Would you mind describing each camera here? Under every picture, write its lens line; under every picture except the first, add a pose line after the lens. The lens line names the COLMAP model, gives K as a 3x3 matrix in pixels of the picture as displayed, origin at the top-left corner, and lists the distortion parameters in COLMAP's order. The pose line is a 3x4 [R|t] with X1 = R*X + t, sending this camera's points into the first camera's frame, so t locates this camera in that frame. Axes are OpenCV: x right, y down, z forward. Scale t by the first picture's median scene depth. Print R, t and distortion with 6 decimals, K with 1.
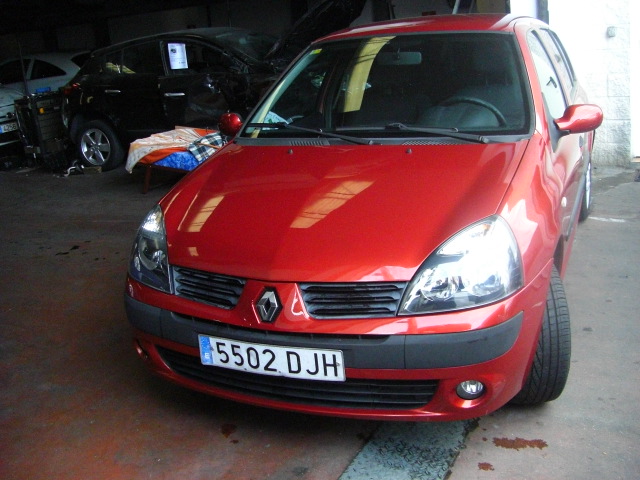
lens RADIAL K [[729.4, 0, 321.7], [0, 729.4, 234.6], [0, 0, 1]] dist [-0.143913, 0.000000]
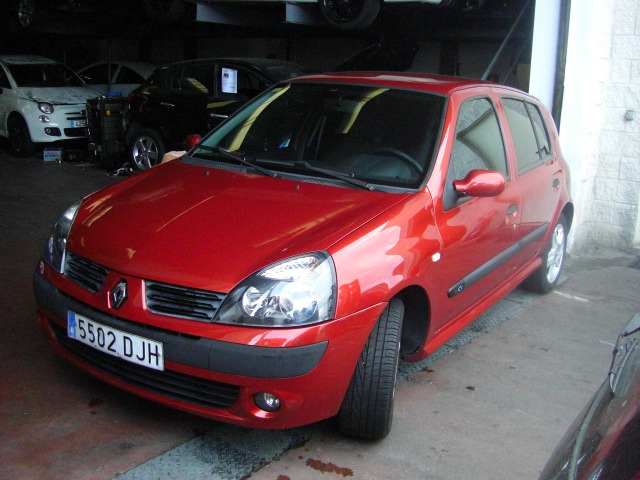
lens RADIAL K [[729.4, 0, 313.2], [0, 729.4, 234.9], [0, 0, 1]] dist [-0.143913, 0.000000]
pose [[0.975982, 0.167195, -0.139664, 0.349665], [-0.174590, 0.983728, -0.042406, -0.001049], [0.130301, 0.065771, 0.989291, -0.093356]]
